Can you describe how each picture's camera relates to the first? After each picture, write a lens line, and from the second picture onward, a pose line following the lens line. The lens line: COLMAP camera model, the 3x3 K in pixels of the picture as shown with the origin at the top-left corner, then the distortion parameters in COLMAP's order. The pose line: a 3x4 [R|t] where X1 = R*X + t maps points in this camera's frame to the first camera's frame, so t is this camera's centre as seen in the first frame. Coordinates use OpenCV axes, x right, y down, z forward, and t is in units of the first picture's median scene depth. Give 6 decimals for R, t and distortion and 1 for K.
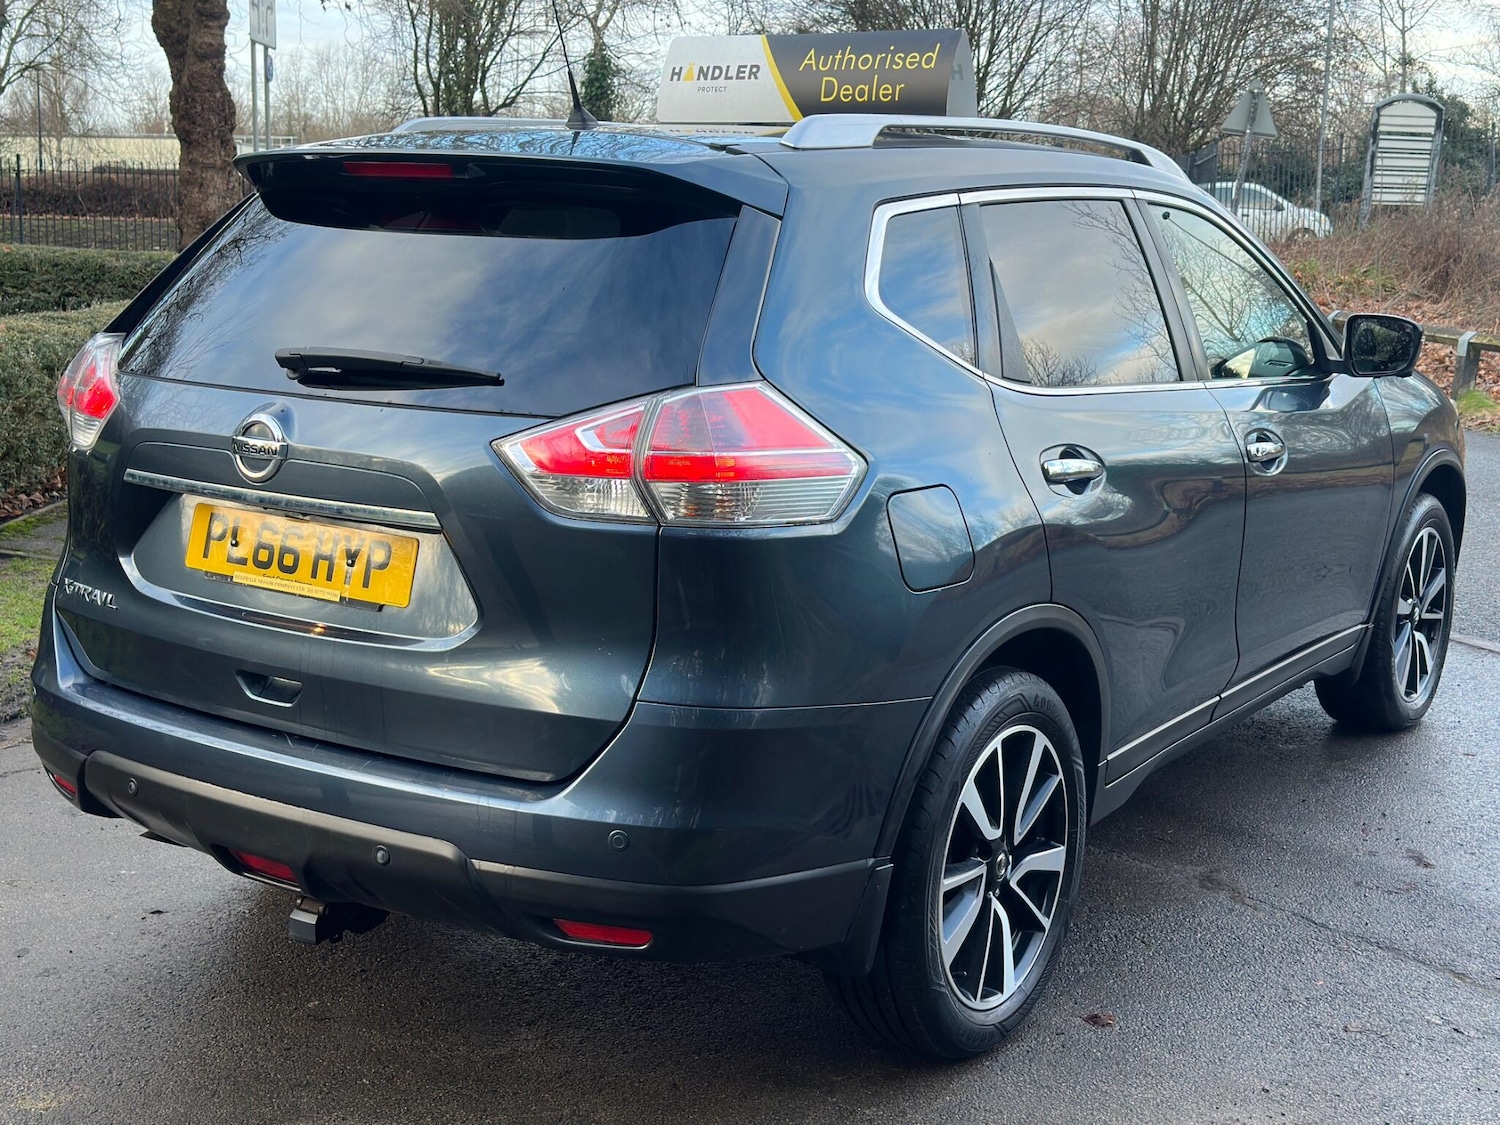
lens RADIAL K [[1810.3, 0, 743.2], [0, 1810.3, 559.7], [0, 0, 1]] dist [0.063564, 0.000000]
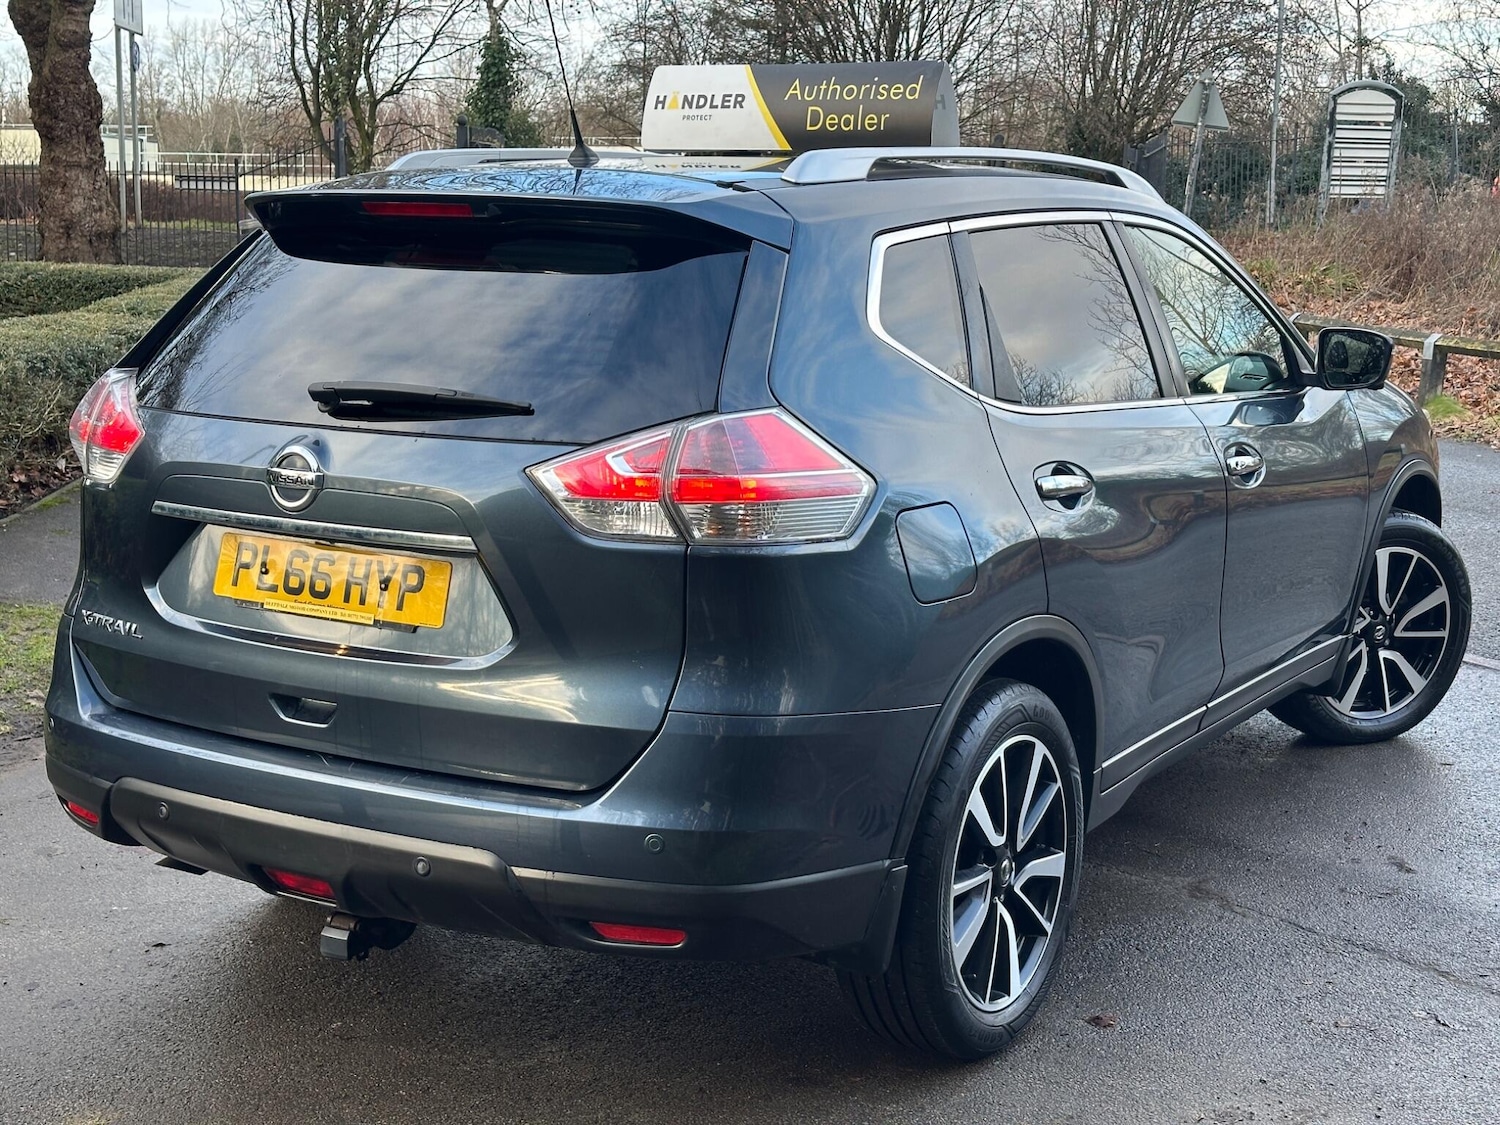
lens RADIAL K [[2024.5, 0, 751.4], [0, 2024.5, 524.8], [0, 0, 1]] dist [0.058541, 0.000000]
pose [[0.998556, -0.017673, 0.050733, -0.055593], [0.019284, 0.999319, -0.031448, 0.005690], [-0.050142, 0.032381, 0.998217, -0.145451]]
